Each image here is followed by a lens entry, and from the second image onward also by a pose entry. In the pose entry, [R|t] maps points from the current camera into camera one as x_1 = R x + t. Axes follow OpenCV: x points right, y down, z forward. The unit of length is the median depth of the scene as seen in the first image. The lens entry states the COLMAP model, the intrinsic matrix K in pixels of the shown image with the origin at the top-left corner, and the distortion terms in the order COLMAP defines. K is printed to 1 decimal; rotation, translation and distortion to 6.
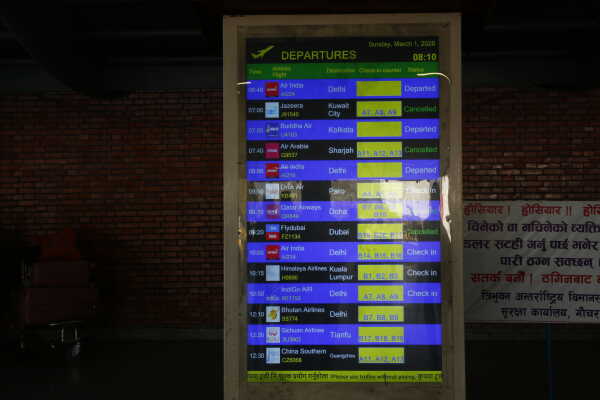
lens RADIAL K [[635.6, 0, 300.4], [0, 635.6, 202.3], [0, 0, 1]] dist [0.059450, 0.000000]
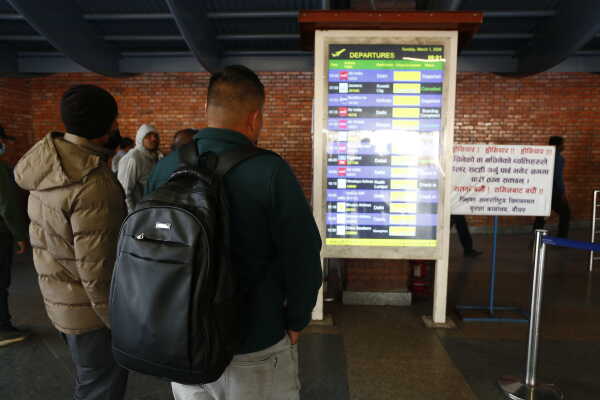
lens RADIAL K [[439.6, 0, 302.2], [0, 439.6, 197.4], [0, 0, 1]] dist [-0.010165, 0.005169]
pose [[0.999773, 0.018107, -0.011238, -0.135394], [-0.016690, 0.993179, 0.115401, 0.011224], [0.013251, -0.115187, 0.993255, -0.195793]]
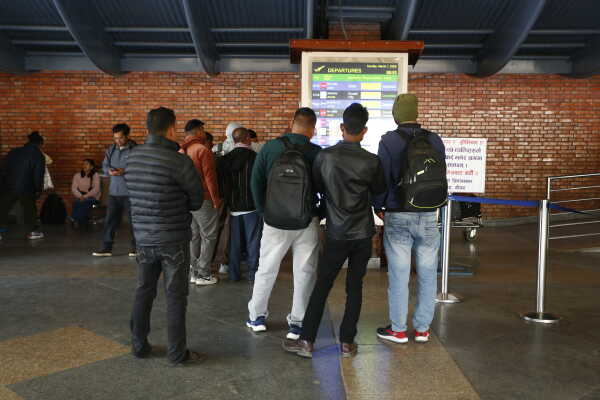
lens RADIAL K [[635.6, 0, 299.9], [0, 635.6, 196.4], [0, 0, 1]] dist [0.059450, 0.000000]
pose [[0.999364, 0.013642, 0.032951, -0.195766], [-0.016572, 0.995773, 0.090346, 0.009443], [-0.031579, -0.090835, 0.995365, -1.259469]]
